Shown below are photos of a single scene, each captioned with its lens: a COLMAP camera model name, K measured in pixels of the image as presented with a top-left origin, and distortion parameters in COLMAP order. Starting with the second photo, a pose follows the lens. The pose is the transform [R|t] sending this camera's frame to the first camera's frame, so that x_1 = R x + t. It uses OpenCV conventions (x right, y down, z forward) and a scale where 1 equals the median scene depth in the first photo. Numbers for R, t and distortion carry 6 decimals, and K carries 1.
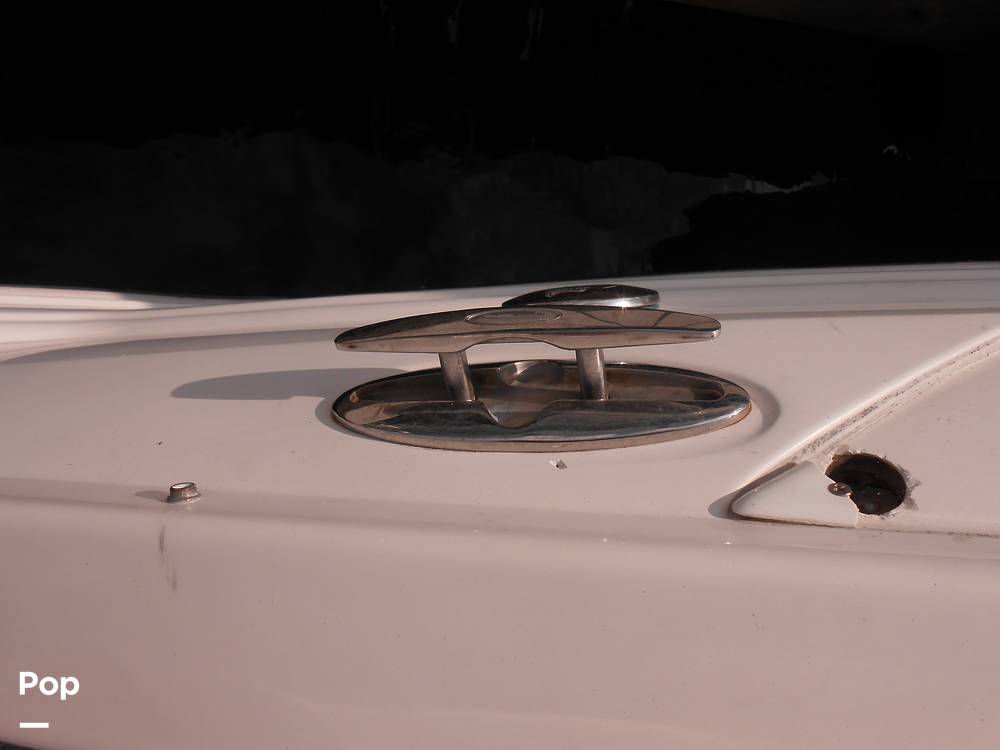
lens RADIAL K [[754.0, 0, 500.0], [0, 754.0, 375.0], [0, 0, 1]] dist [0.001005, -0.000180]
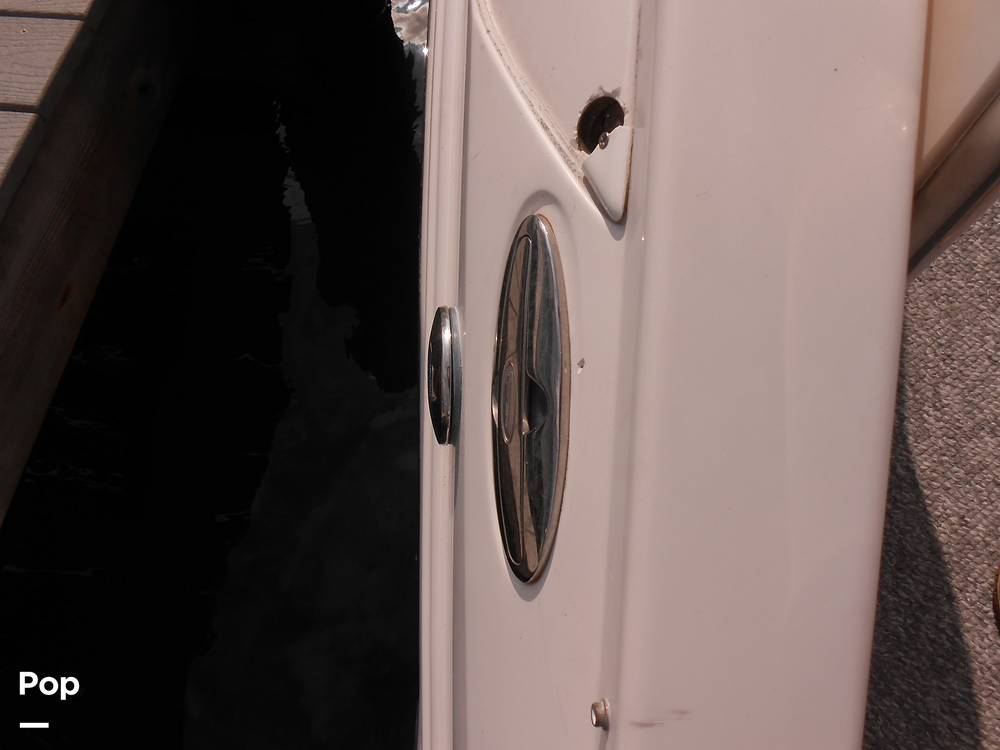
lens RADIAL K [[754.0, 0, 500.0], [0, 754.0, 375.0], [0, 0, 1]] dist [0.001005, -0.000180]
pose [[0.046719, -0.974223, 0.220694, -0.201068], [0.998856, 0.043308, -0.020275, 0.017317], [0.010194, 0.221389, 0.975132, -0.141613]]
